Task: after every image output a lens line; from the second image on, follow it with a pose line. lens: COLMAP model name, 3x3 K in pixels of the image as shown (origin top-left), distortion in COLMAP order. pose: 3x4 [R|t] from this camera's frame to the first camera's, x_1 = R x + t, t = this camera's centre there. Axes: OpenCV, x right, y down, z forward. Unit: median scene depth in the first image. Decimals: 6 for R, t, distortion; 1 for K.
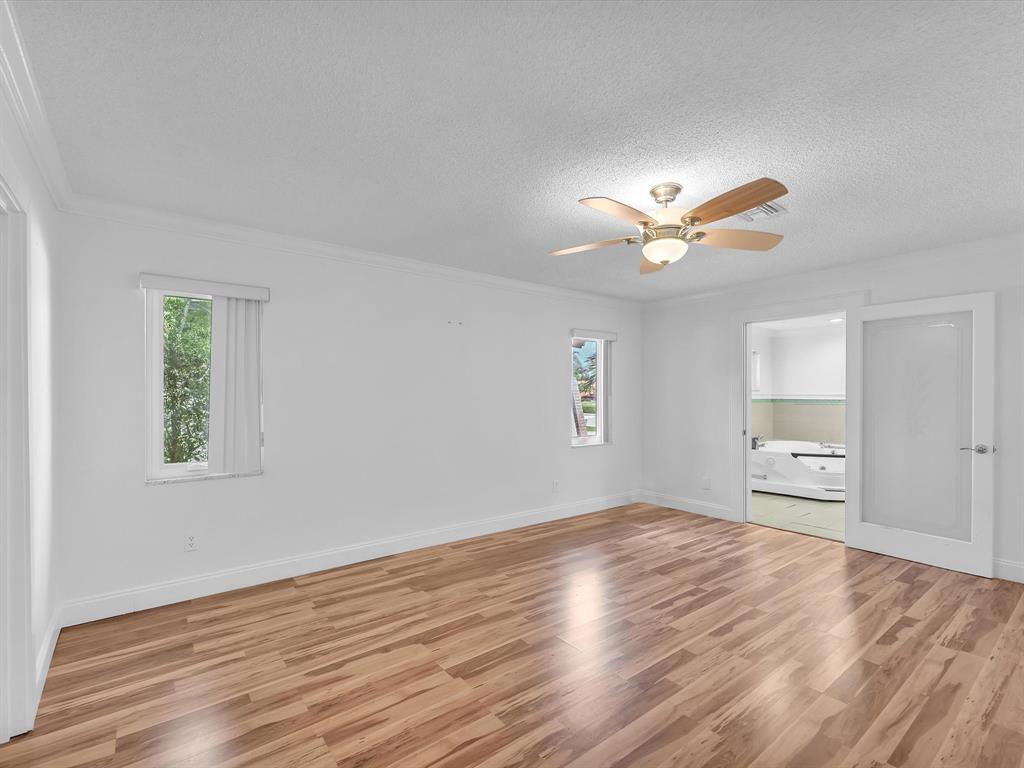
lens RADIAL K [[494.8, 0, 512.0], [0, 494.8, 384.0], [0, 0, 1]] dist [-0.018887, -0.000072]
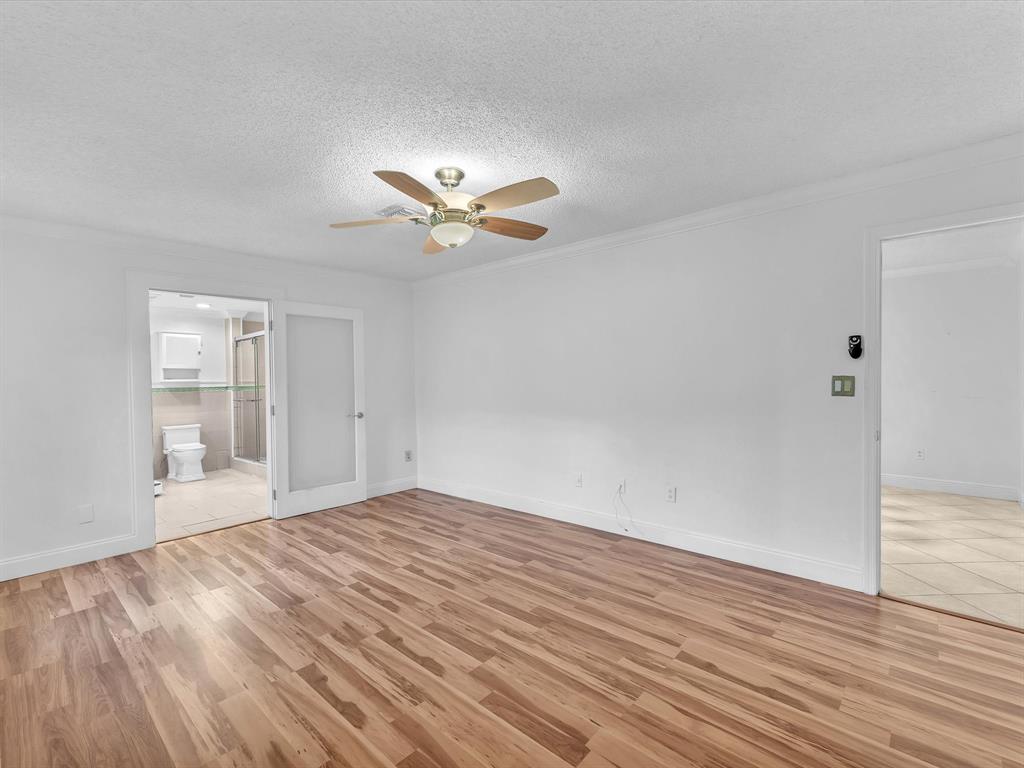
lens RADIAL K [[468.0, 0, 512.0], [0, 468.0, 384.0], [0, 0, 1]] dist [-0.004859, 0.000080]
pose [[-0.178675, -0.017047, 0.983760, -0.558778], [0.001441, 0.999844, 0.017587, 0.016159], [-0.983907, 0.004559, -0.178622, 0.876288]]
